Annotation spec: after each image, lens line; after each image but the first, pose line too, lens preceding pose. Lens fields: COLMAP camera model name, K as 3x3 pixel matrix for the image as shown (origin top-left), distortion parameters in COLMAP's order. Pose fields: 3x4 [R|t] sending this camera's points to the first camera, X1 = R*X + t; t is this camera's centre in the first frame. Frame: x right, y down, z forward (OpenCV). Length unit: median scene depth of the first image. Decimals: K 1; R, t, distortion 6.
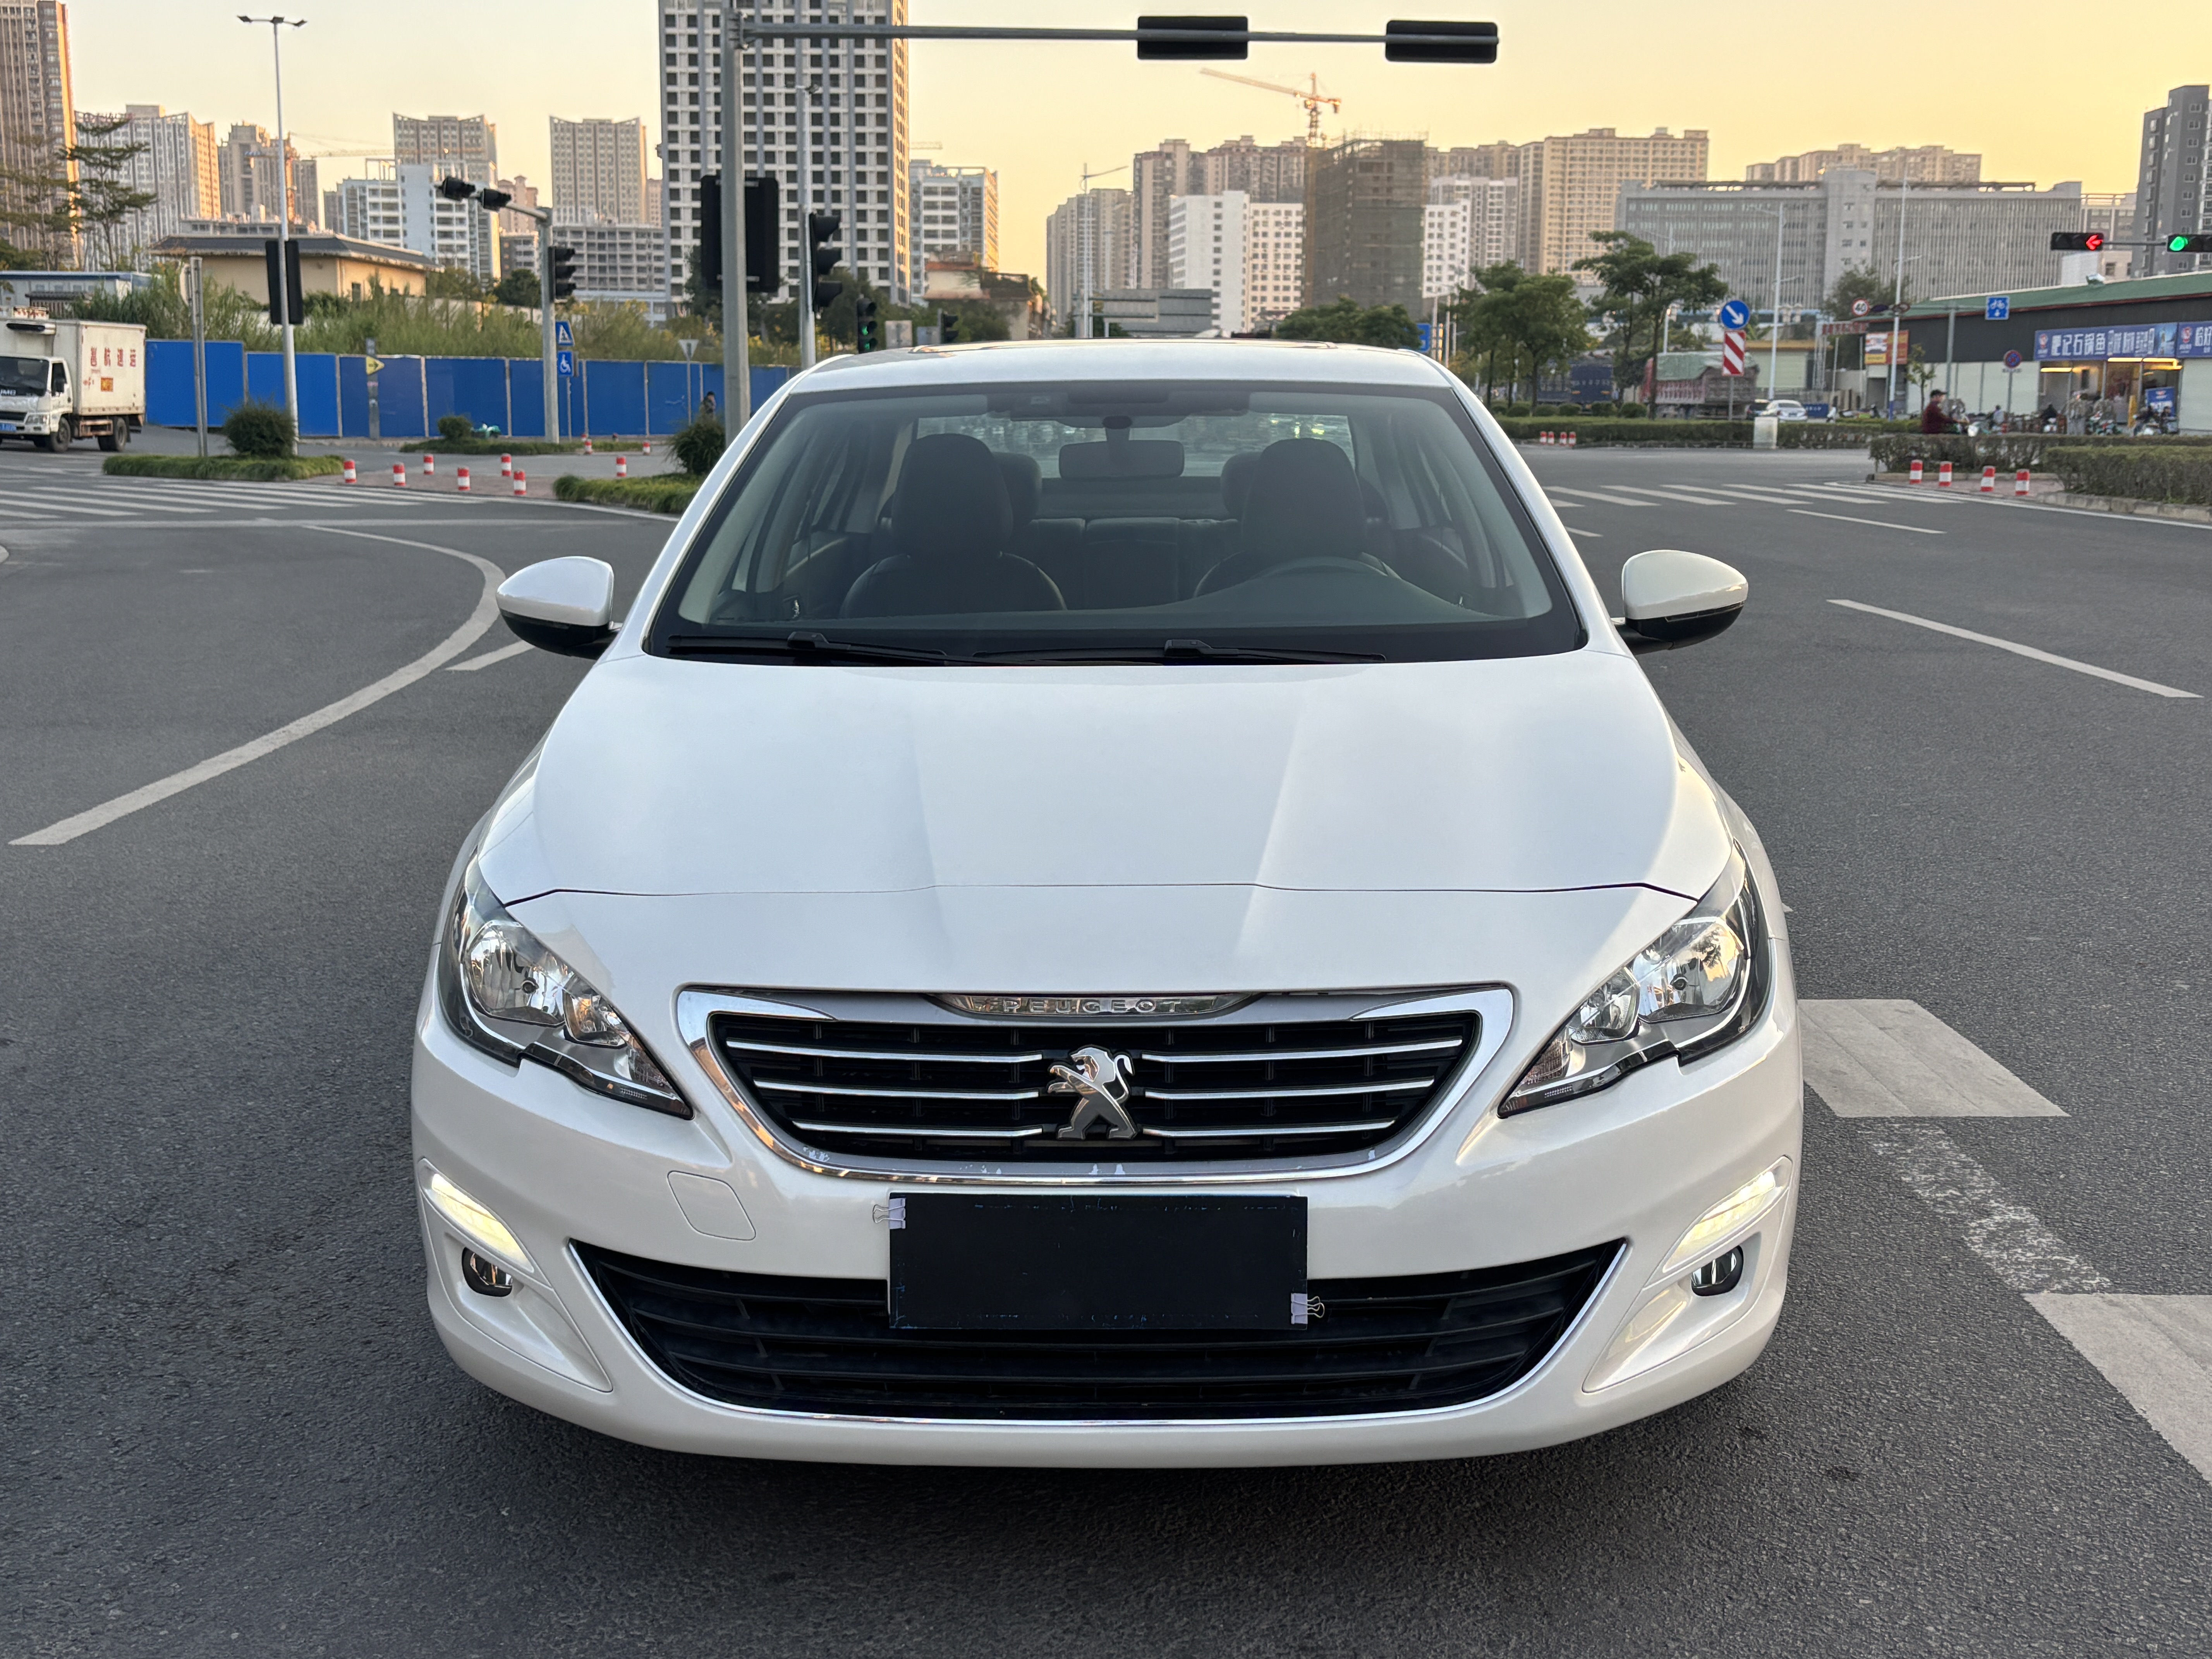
lens RADIAL K [[2627.8, 0, 1106.0], [0, 2627.8, 829.5], [0, 0, 1]] dist [0.106456, -0.323819]
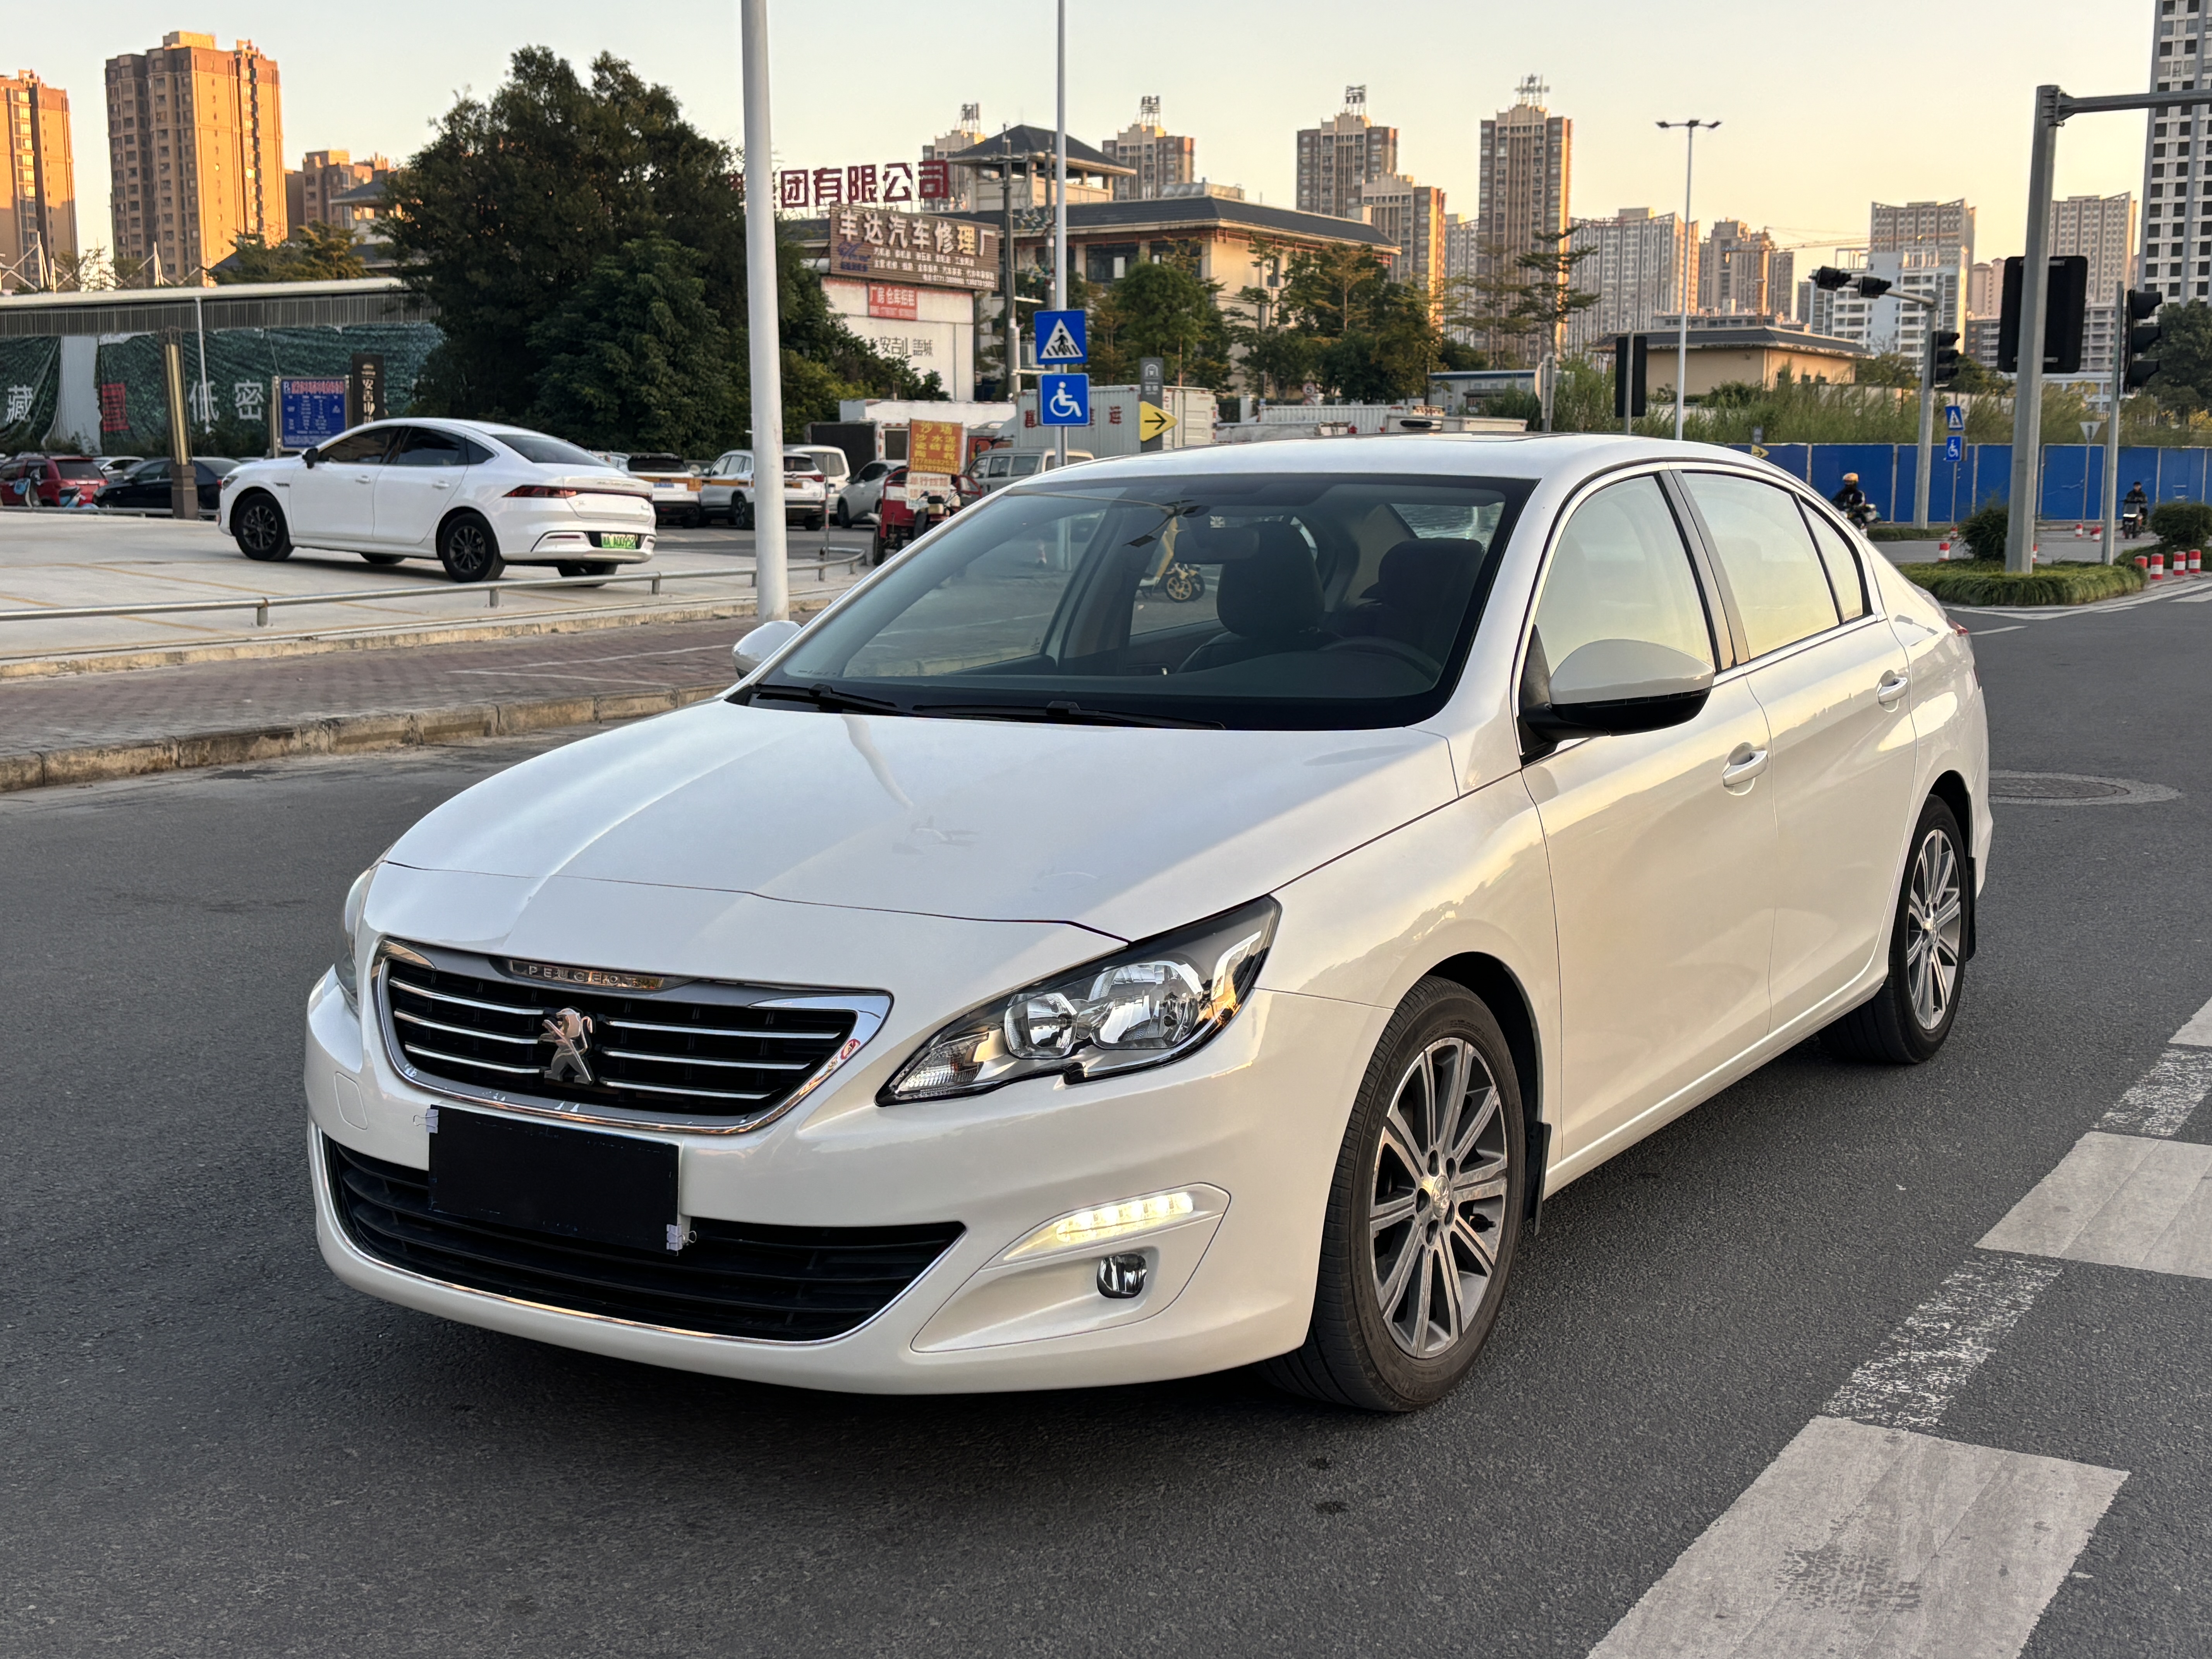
lens RADIAL K [[2627.8, 0, 1106.0], [0, 2627.8, 829.5], [0, 0, 1]] dist [0.106456, -0.323819]
pose [[0.859113, 0.062839, -0.507913, 0.479761], [-0.078978, 0.996824, -0.010261, -0.005210], [0.505655, 0.048930, 0.861347, 0.023926]]
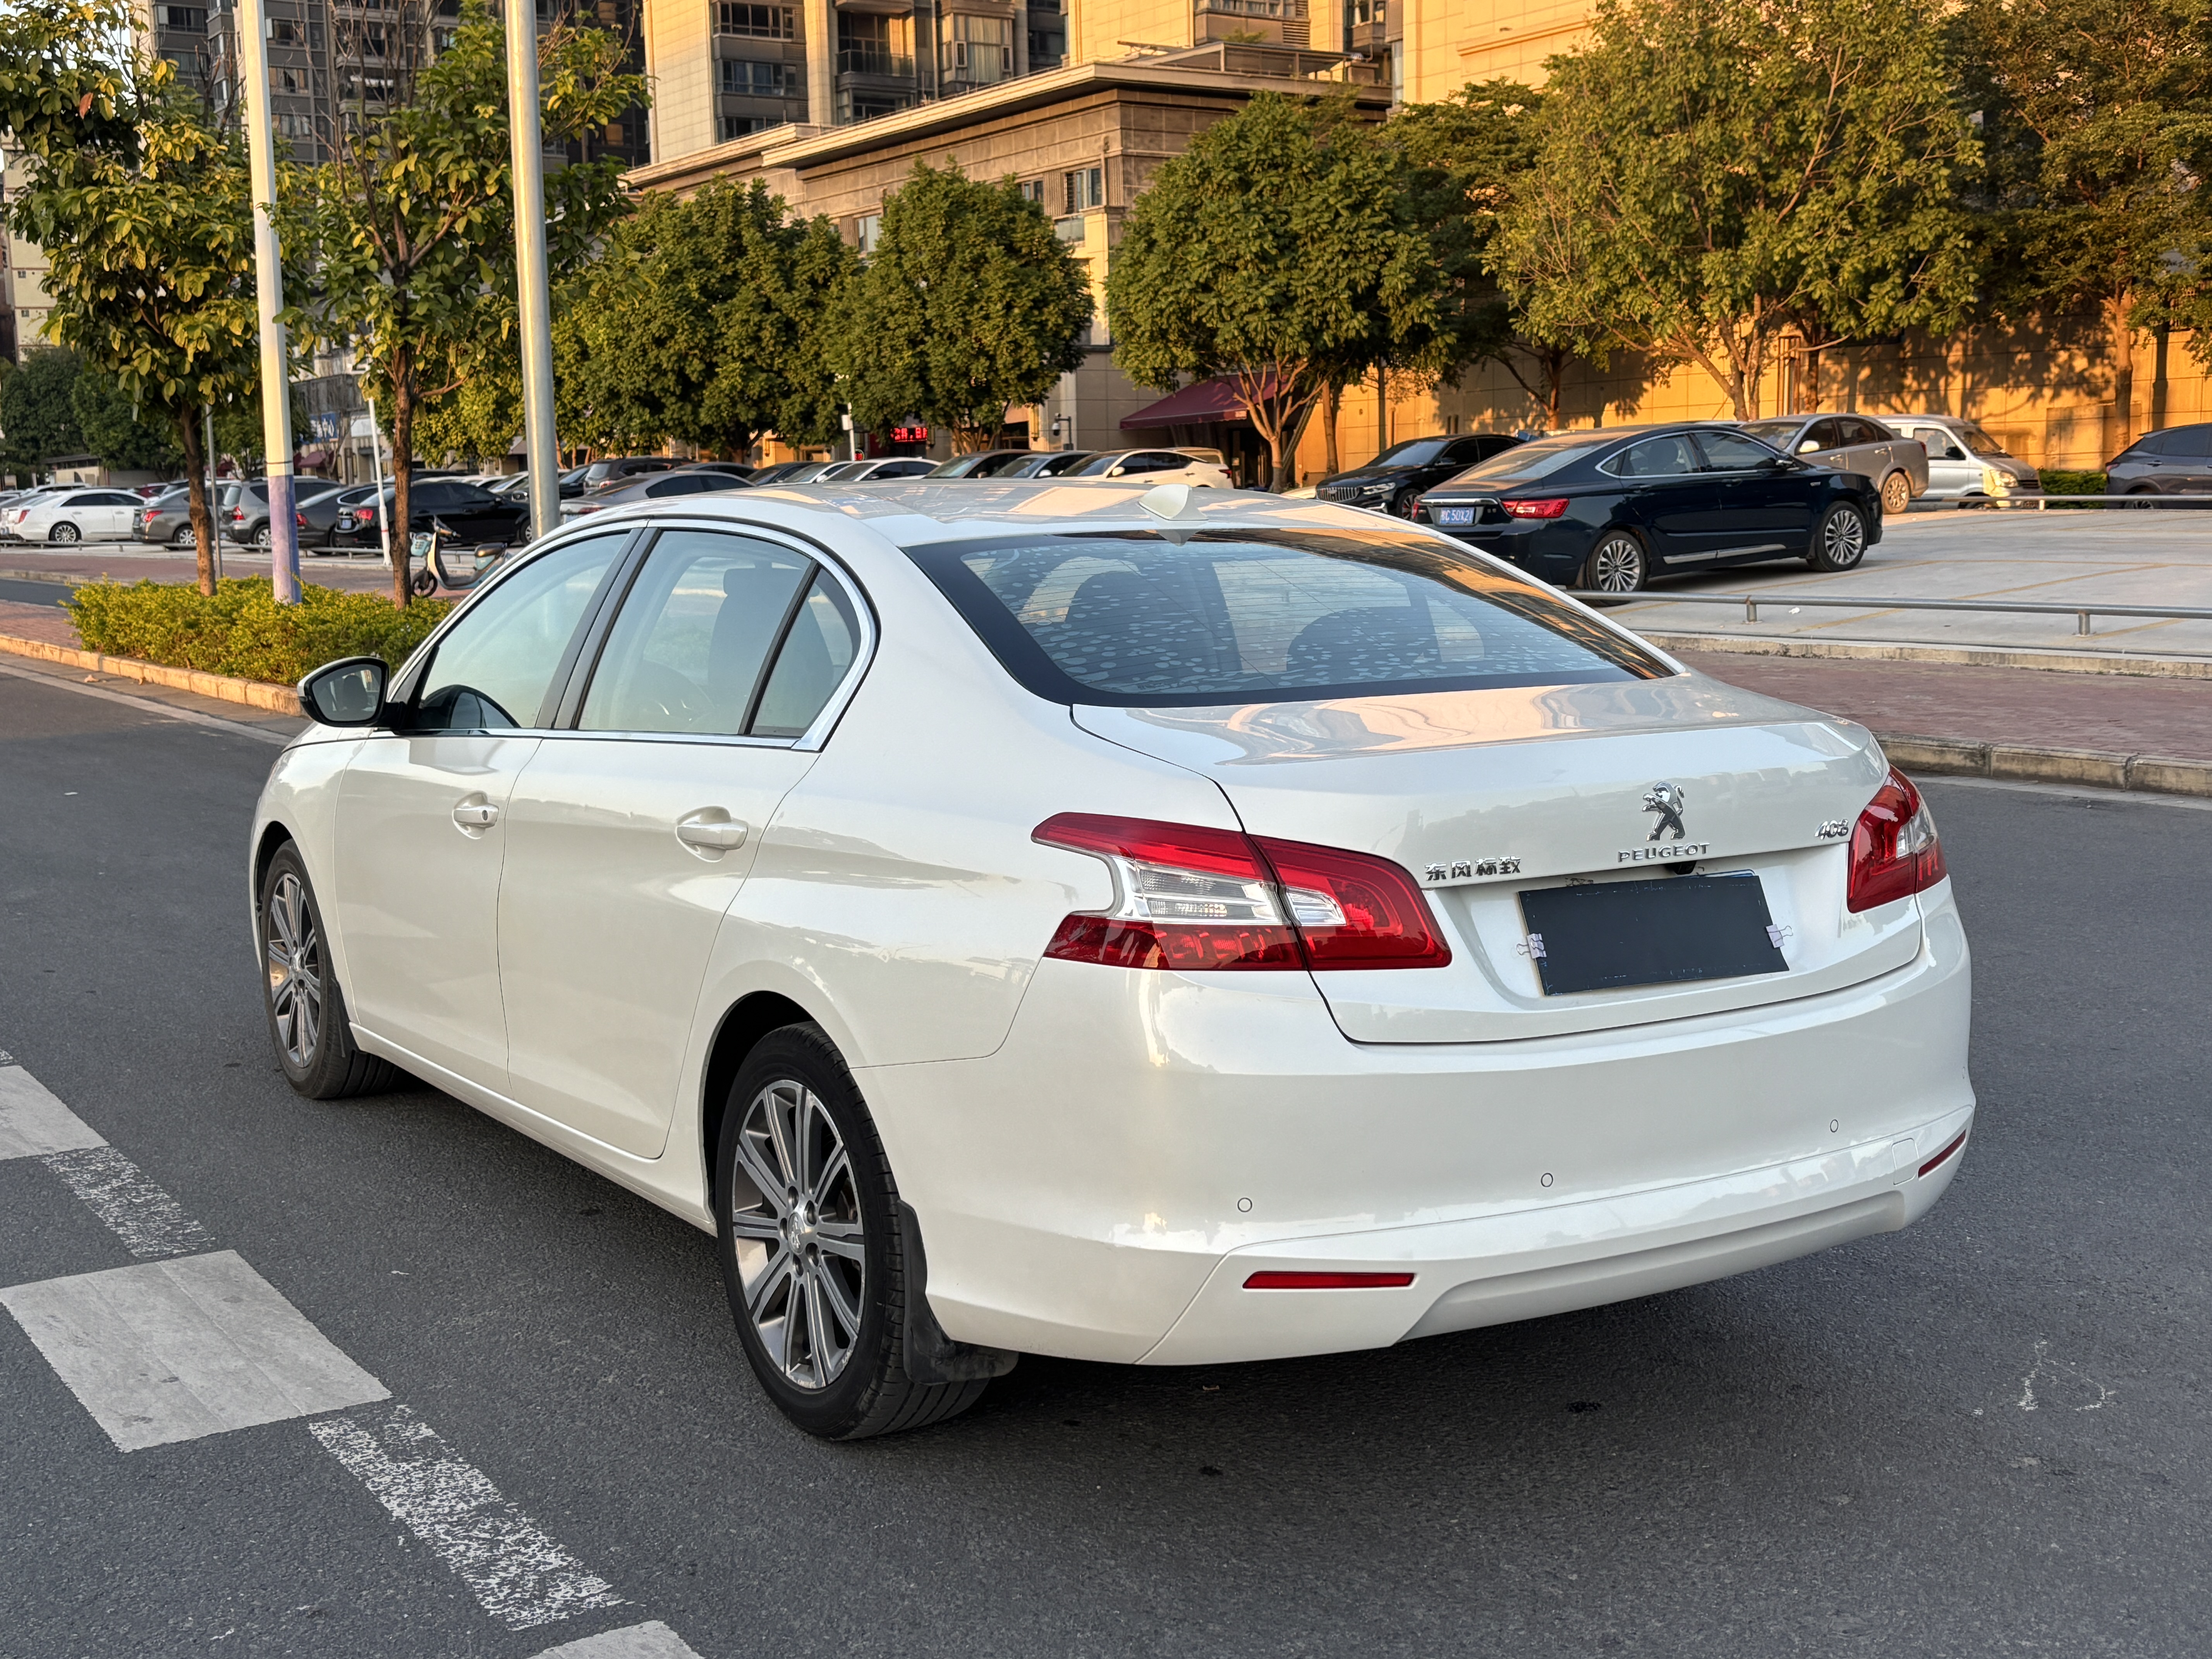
lens RADIAL K [[2546.0, 0, 1113.9], [0, 2546.0, 1038.0], [0, 0, 1]] dist [0.009915, -0.050942]
pose [[-0.829913, 0.124479, -0.543828, 0.514324], [-0.082086, 0.936936, 0.339726, -0.323364], [0.551821, 0.326584, -0.767357, 1.896951]]
